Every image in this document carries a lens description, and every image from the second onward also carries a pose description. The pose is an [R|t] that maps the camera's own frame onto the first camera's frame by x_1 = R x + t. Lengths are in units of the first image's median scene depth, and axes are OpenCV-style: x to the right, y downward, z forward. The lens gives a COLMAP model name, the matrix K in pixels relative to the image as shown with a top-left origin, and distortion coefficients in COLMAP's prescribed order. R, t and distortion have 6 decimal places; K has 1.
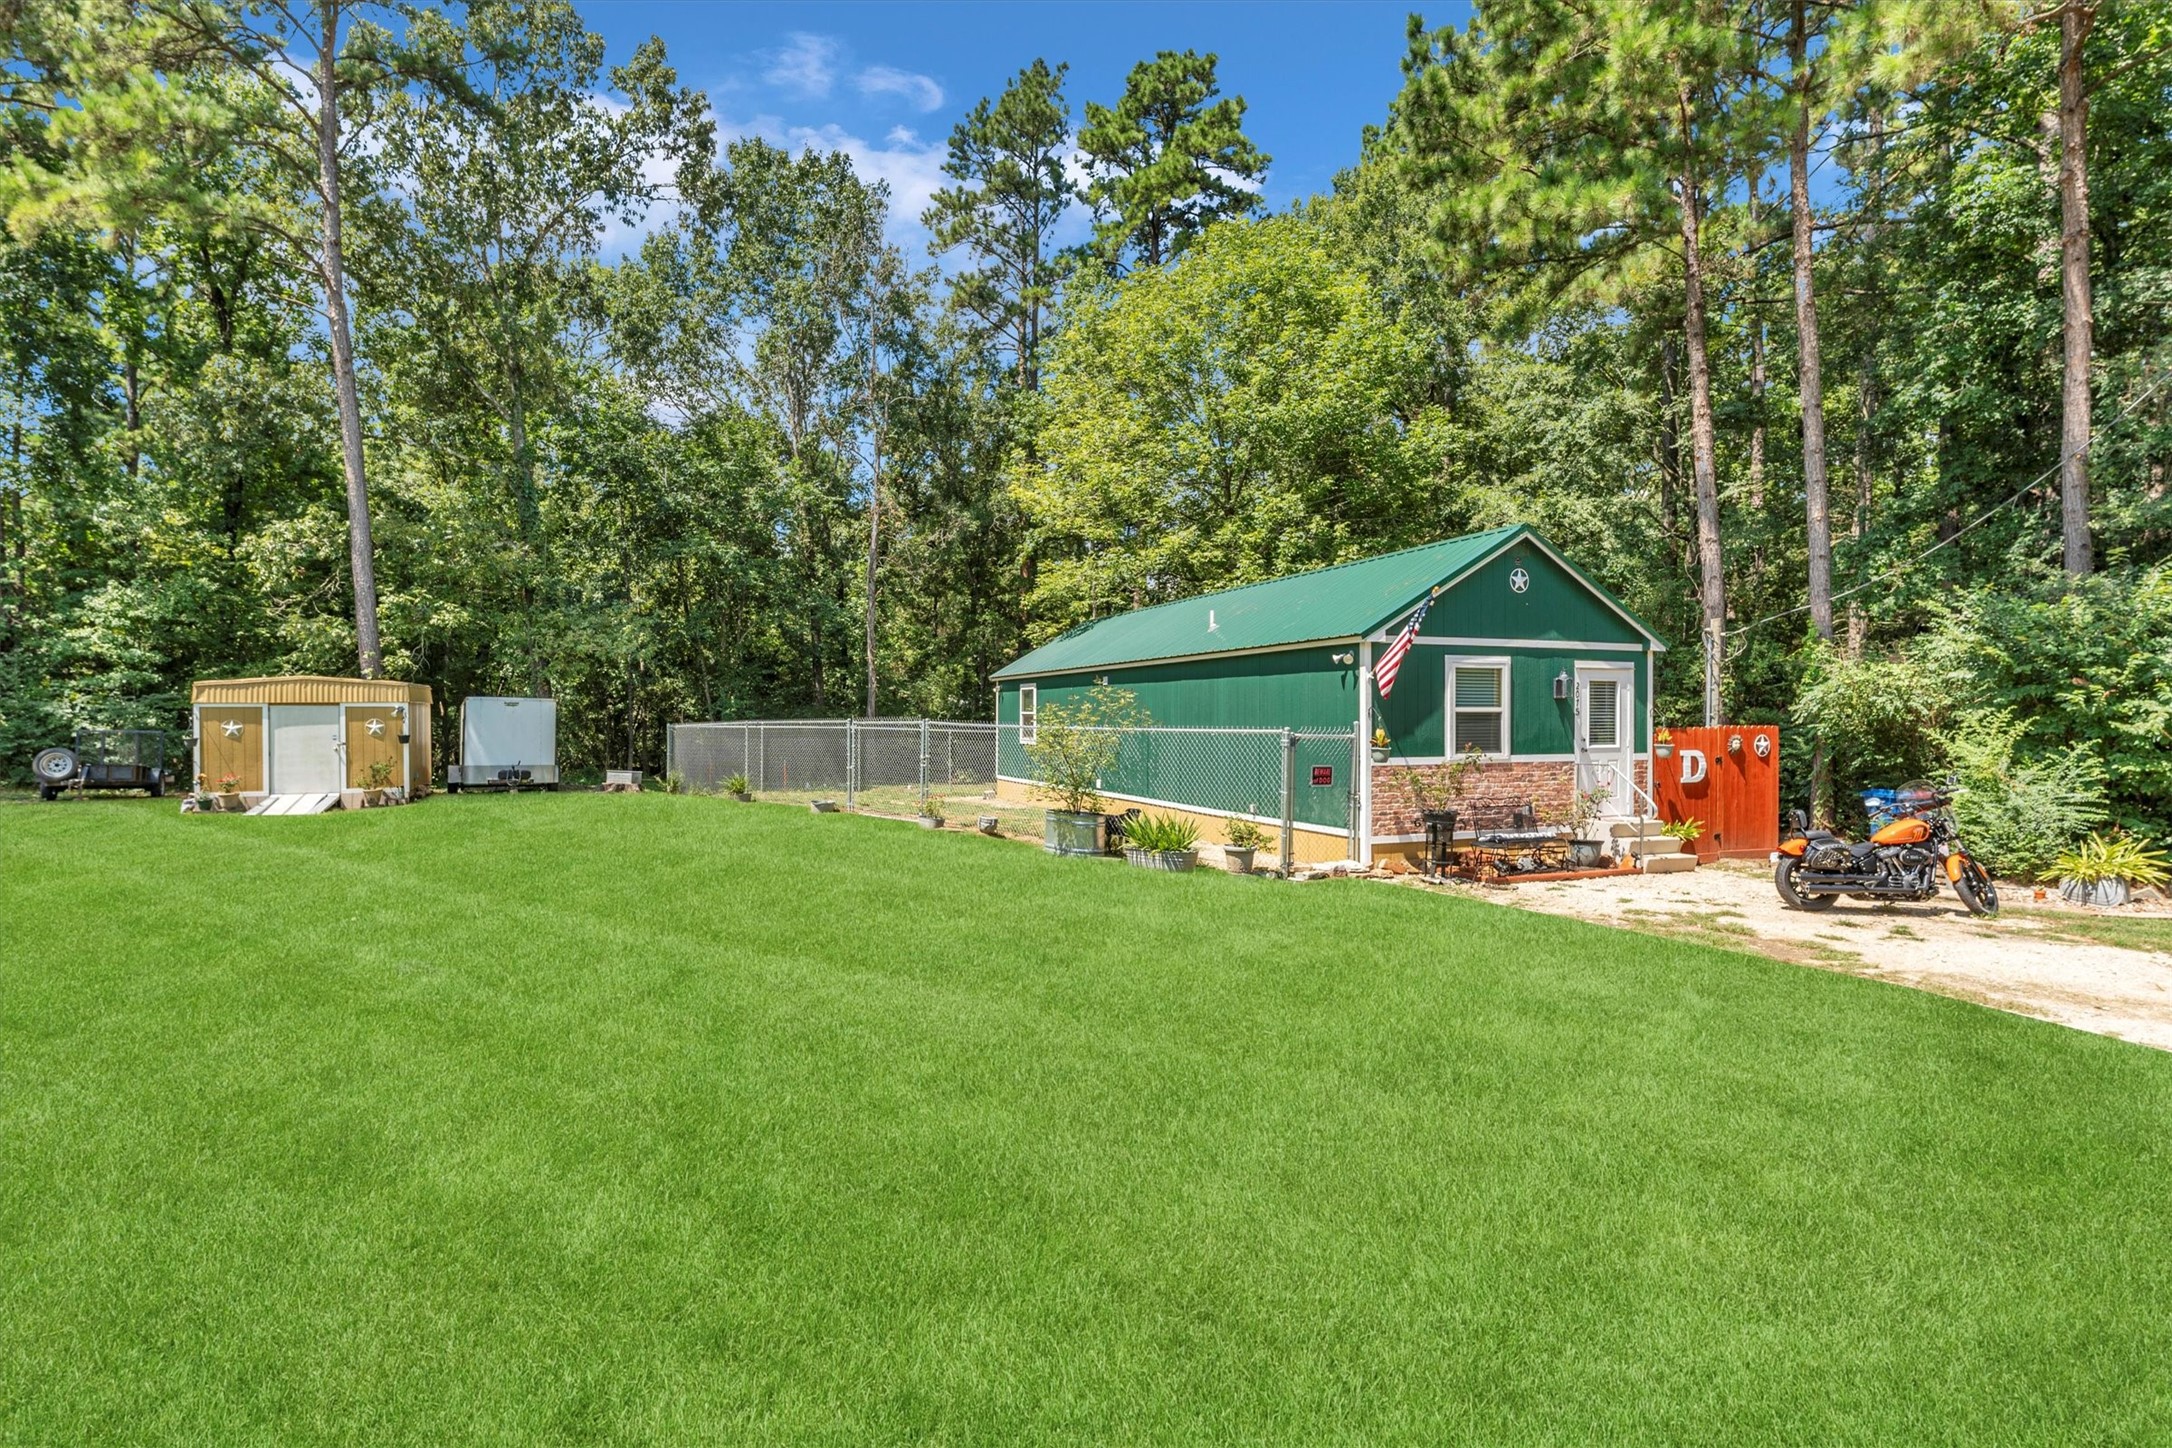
lens RADIAL K [[1025.7, 0, 1094.2], [0, 1025.7, 737.2], [0, 0, 1]] dist [0.000755, -0.001940]
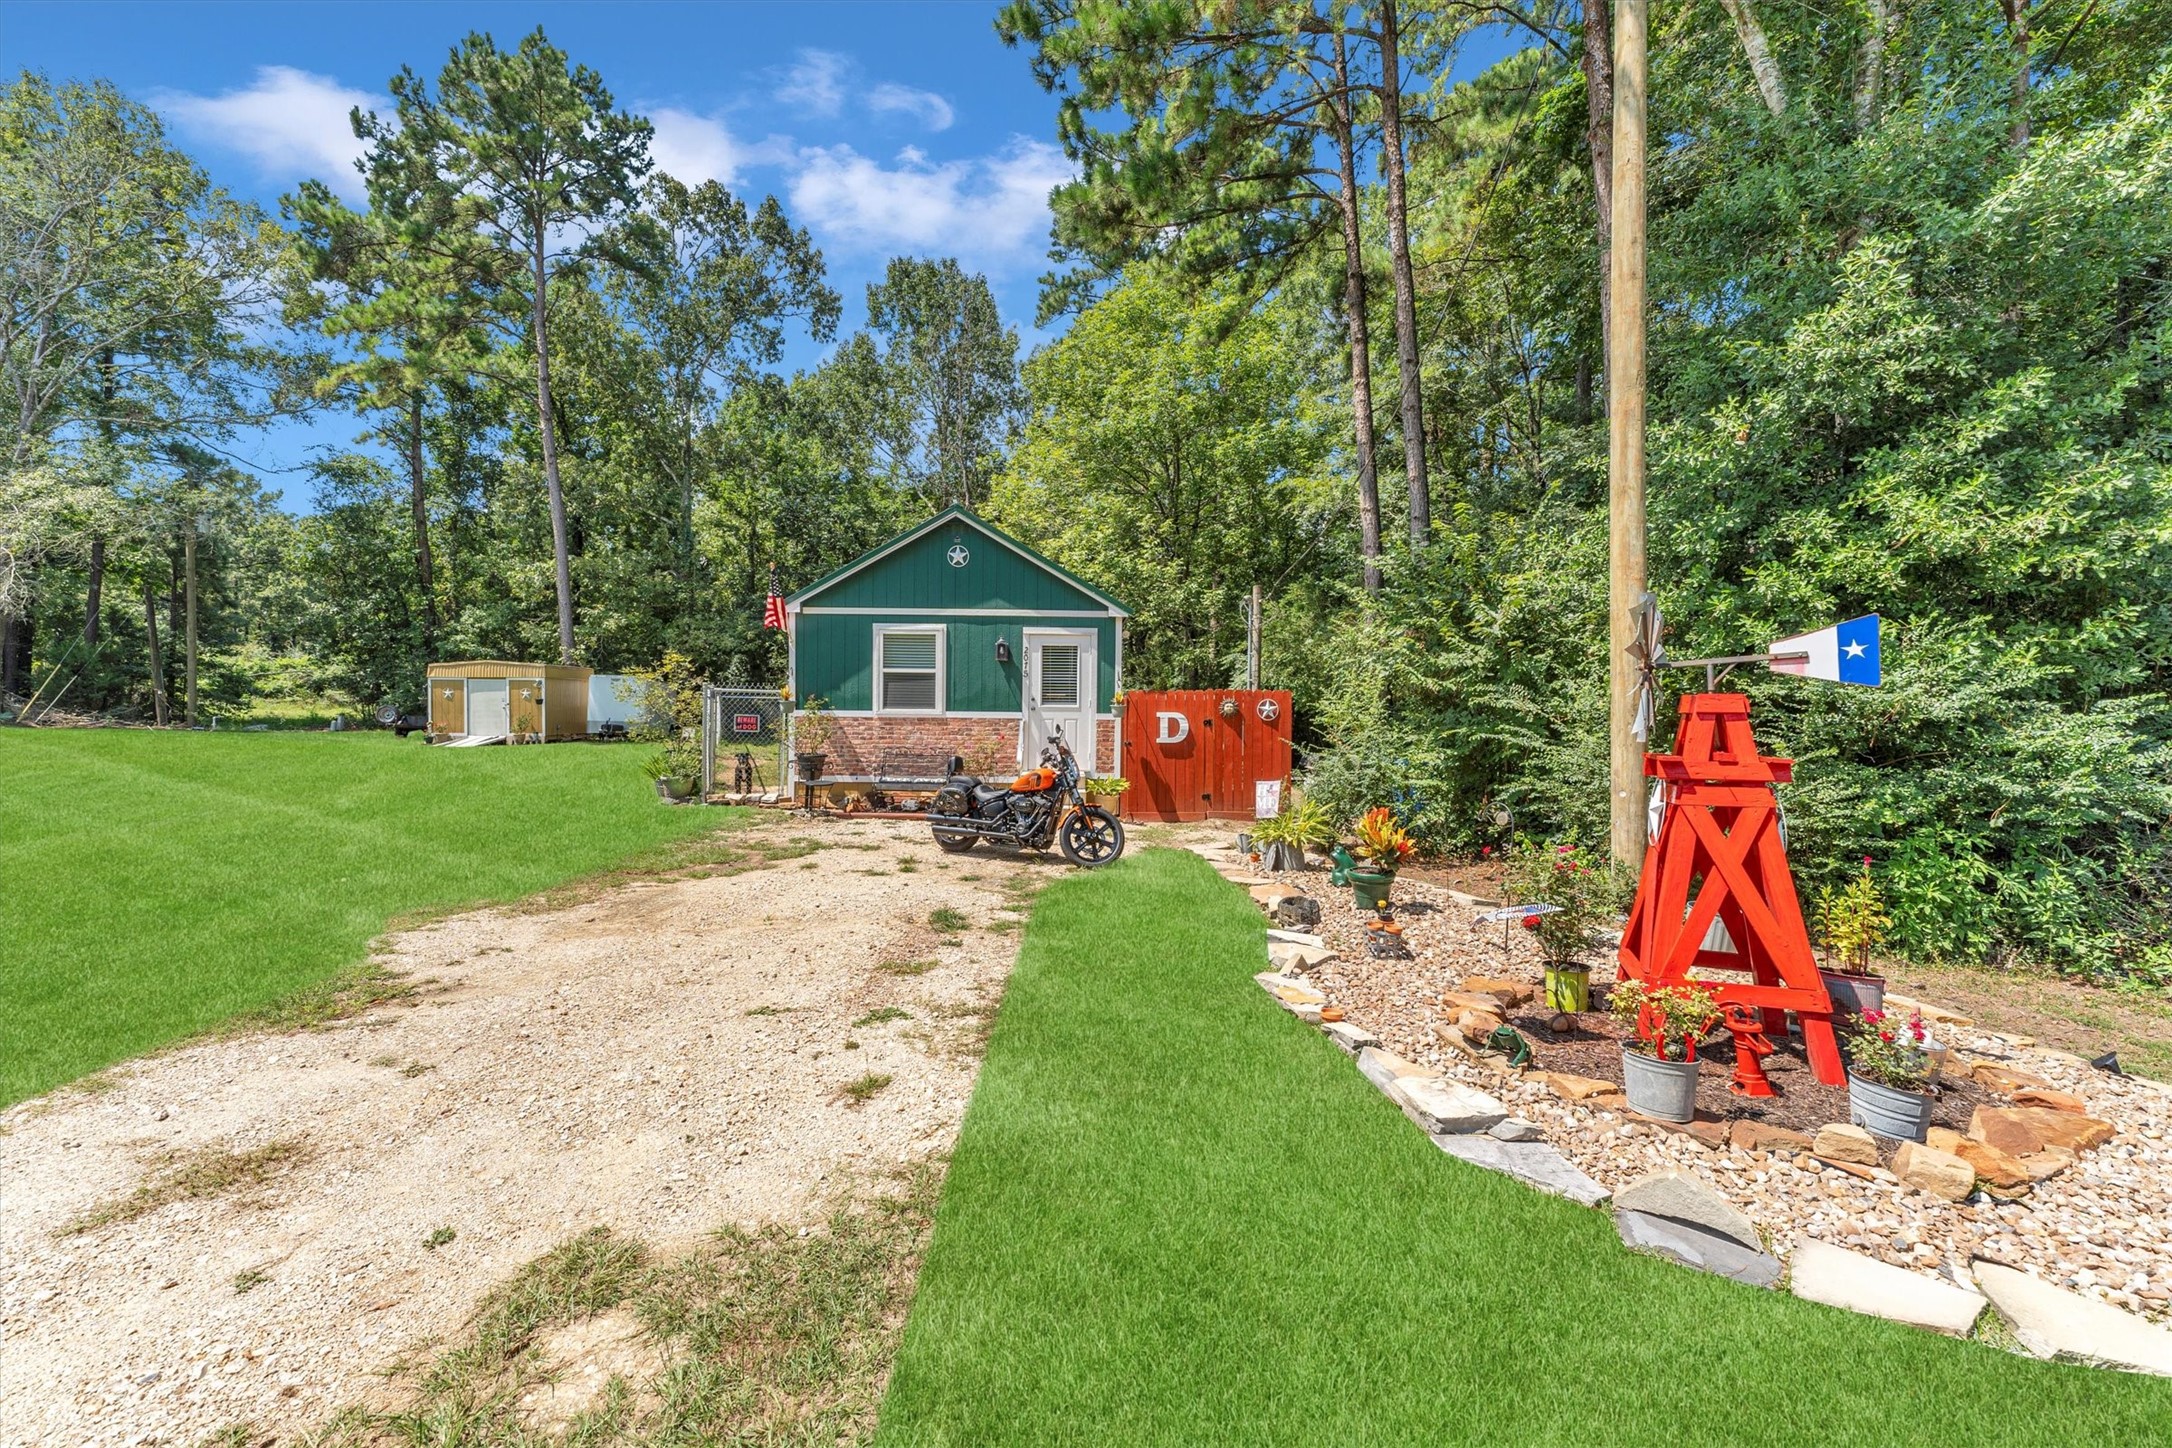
lens RADIAL K [[855.3, 0, 1098.0], [0, 855.3, 723.3], [0, 0, 1]] dist [-0.001214, -0.000996]
pose [[0.934364, 0.018096, -0.355860, 0.823671], [-0.019070, 0.999818, 0.000773, 0.024627], [0.355809, 0.006064, 0.934539, 0.166664]]
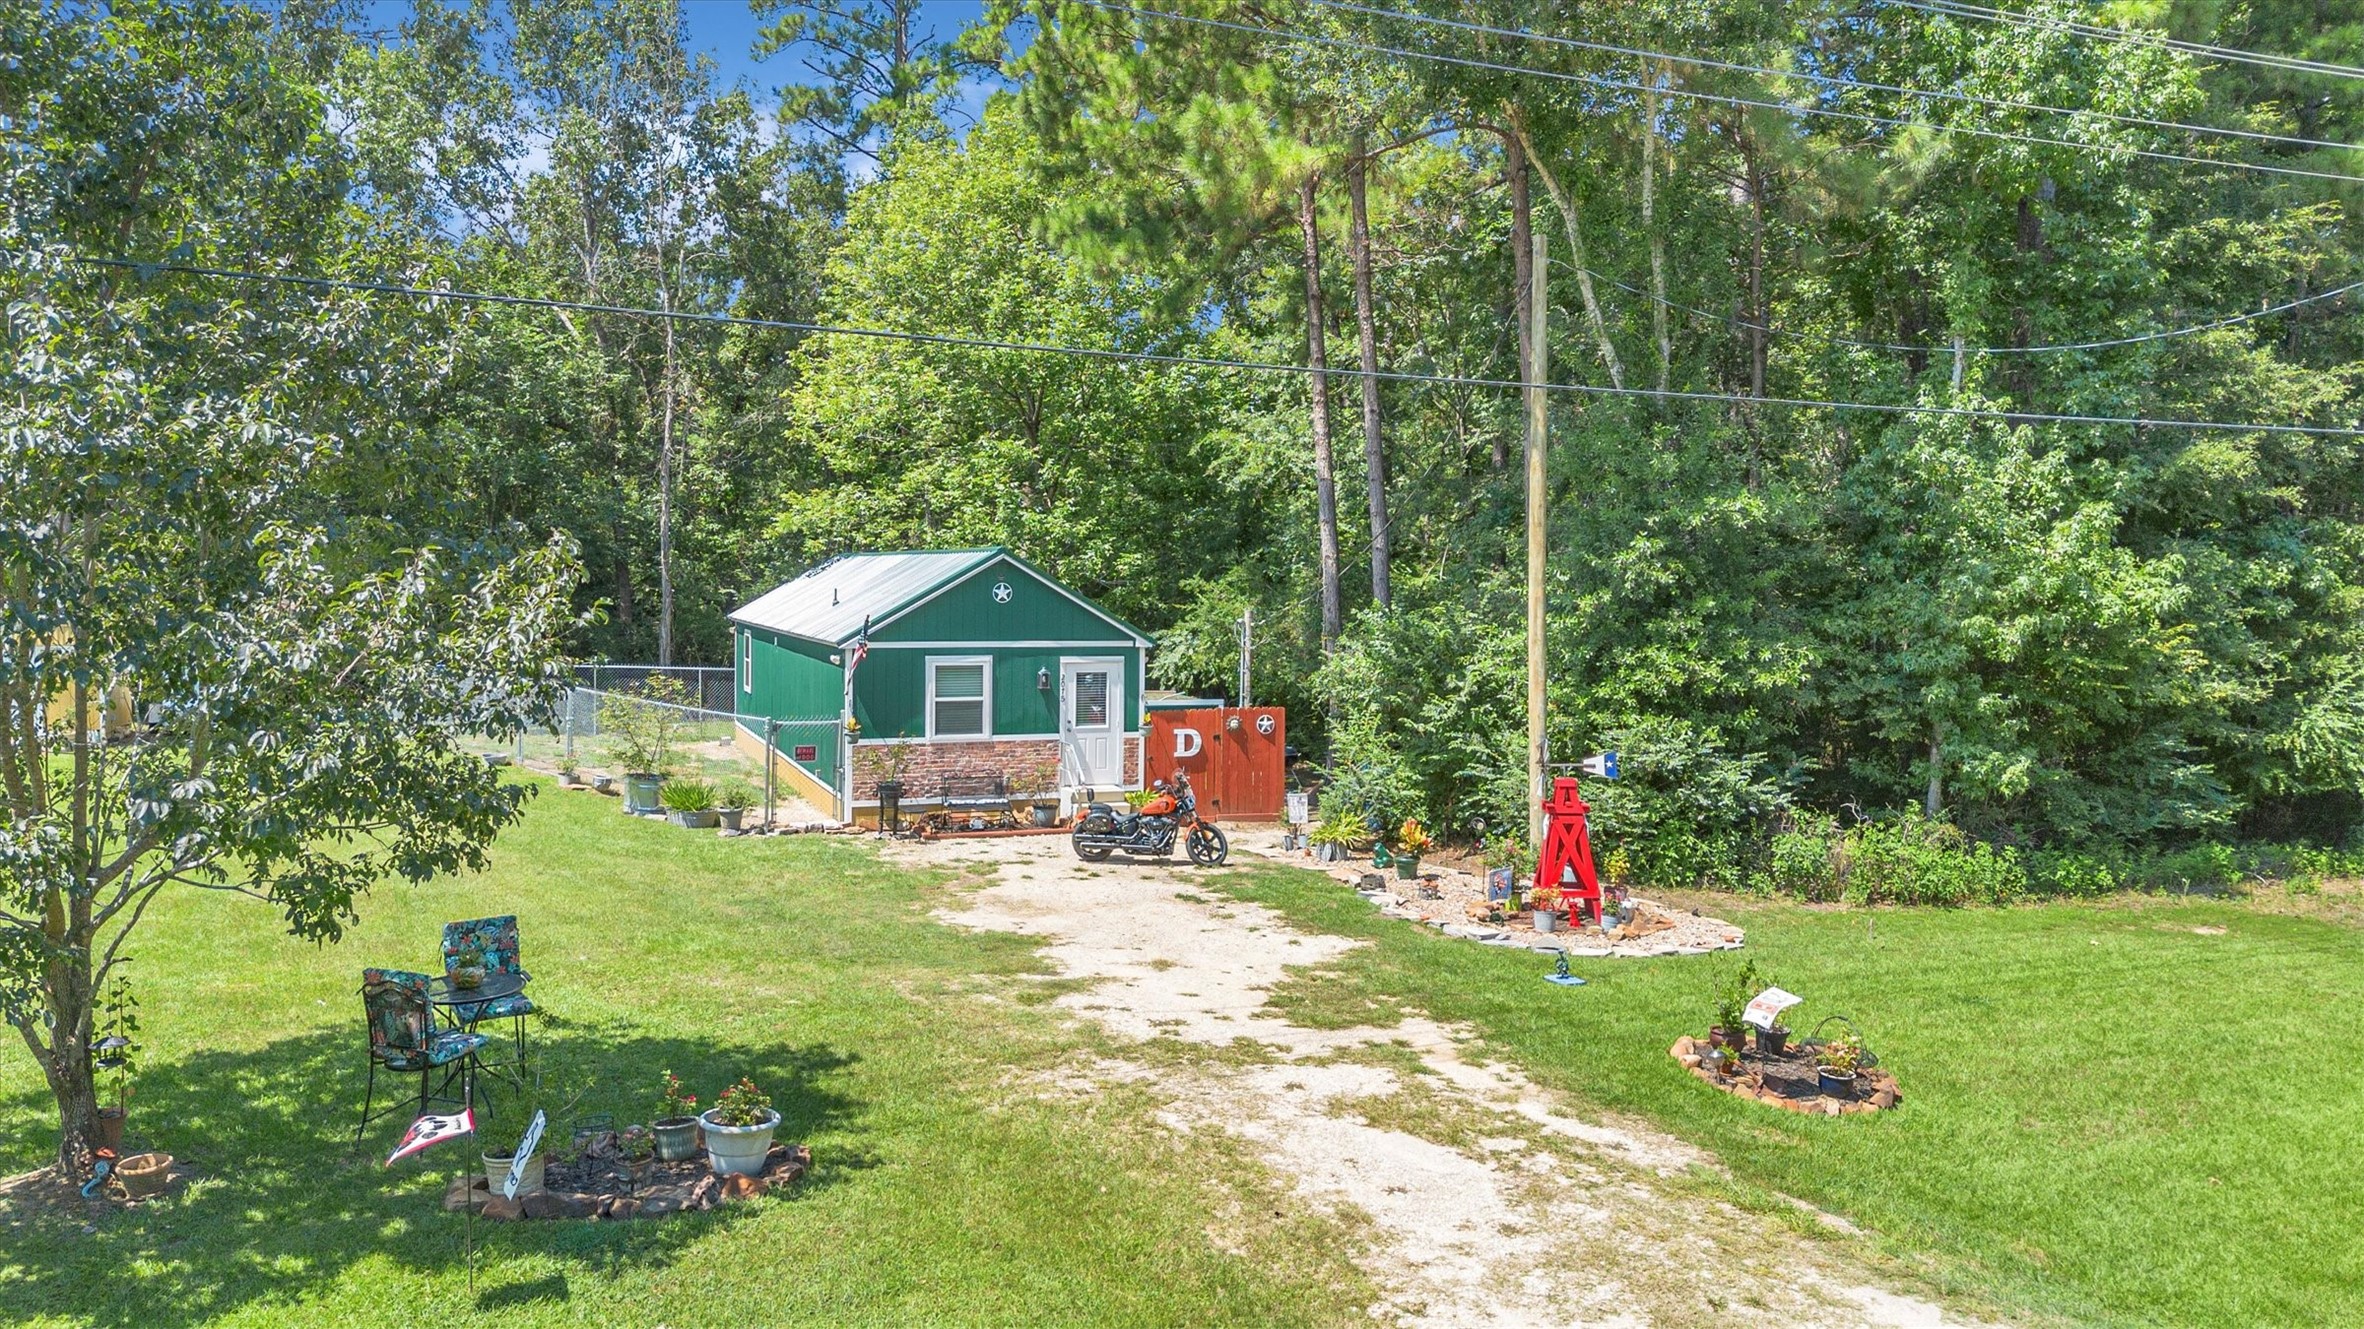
lens RADIAL K [[1637.7, 0, 1184.1], [0, 1637.7, 666.0], [0, 0, 1]] dist [0.066952, -0.065881]
pose [[0.999481, 0.014643, -0.028679, 0.633799], [-0.013659, 0.999321, 0.034209, -0.124363], [0.029160, -0.033799, 0.999003, -0.867969]]
